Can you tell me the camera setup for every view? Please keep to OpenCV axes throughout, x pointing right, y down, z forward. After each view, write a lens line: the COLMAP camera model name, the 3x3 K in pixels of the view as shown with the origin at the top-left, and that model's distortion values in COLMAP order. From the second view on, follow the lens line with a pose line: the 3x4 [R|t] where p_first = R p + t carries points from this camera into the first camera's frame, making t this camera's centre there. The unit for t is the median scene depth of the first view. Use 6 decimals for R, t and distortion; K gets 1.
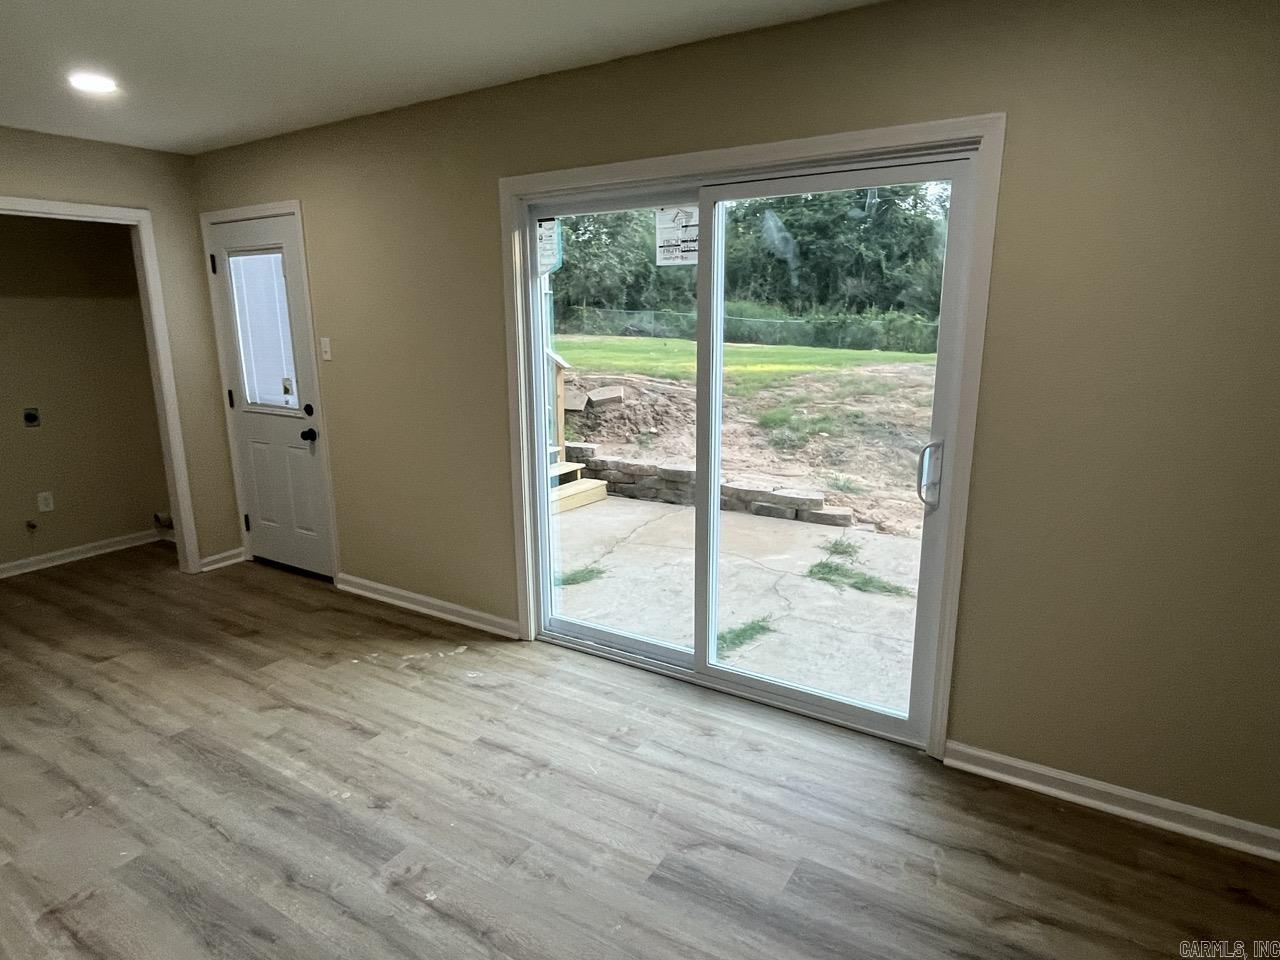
lens RADIAL K [[740.1, 0, 634.6], [0, 740.1, 480.0], [0, 0, 1]] dist [-0.001187, -0.000120]
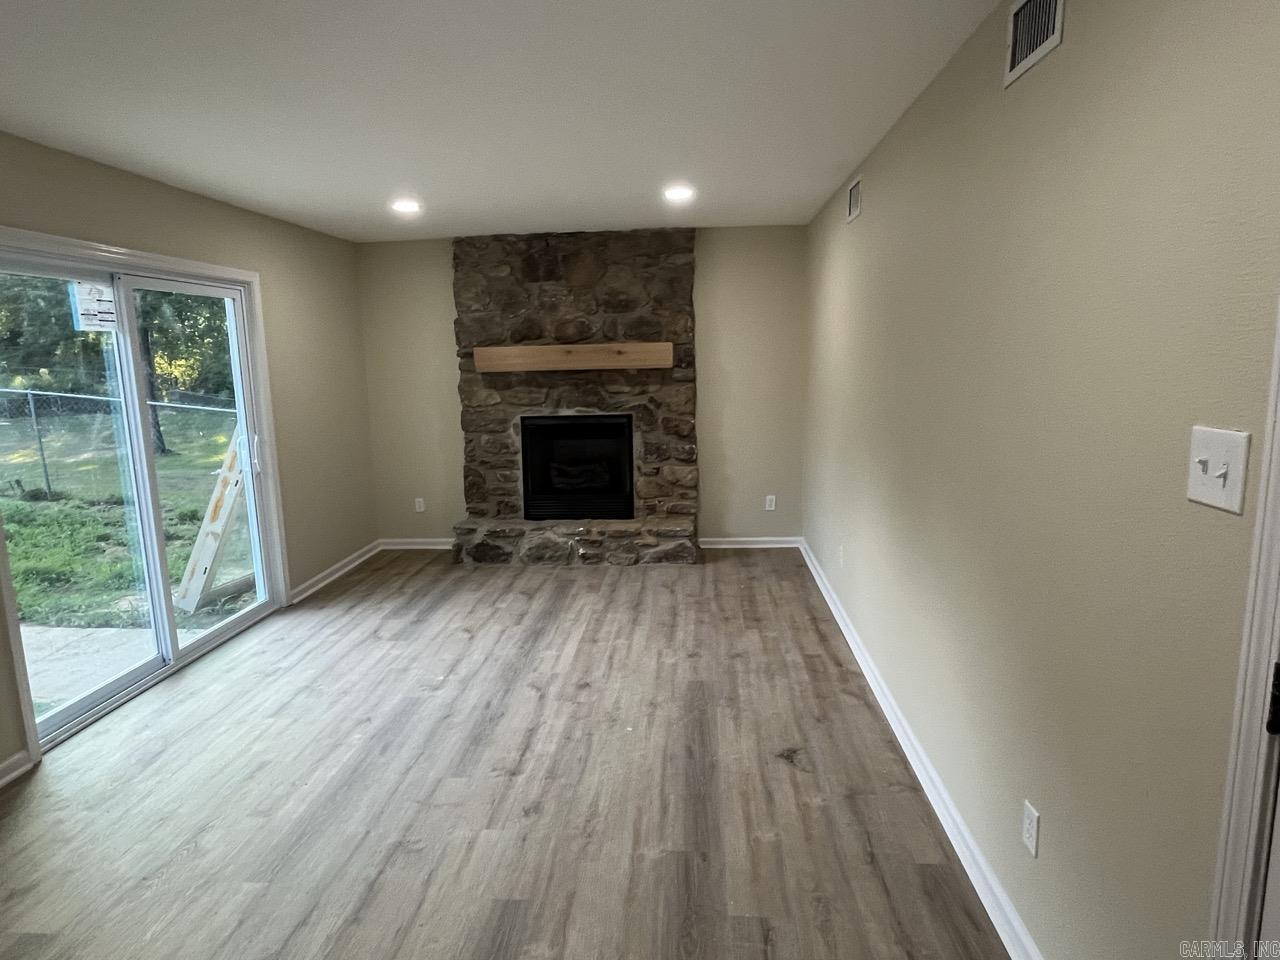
lens RADIAL K [[740.1, 0, 634.6], [0, 740.1, 480.0], [0, 0, 1]] dist [-0.001187, -0.000120]
pose [[-0.463067, -0.126884, 0.877194, -1.510676], [0.221165, 0.941851, 0.252988, -0.187970], [-0.858286, 0.311155, -0.408078, 0.877229]]
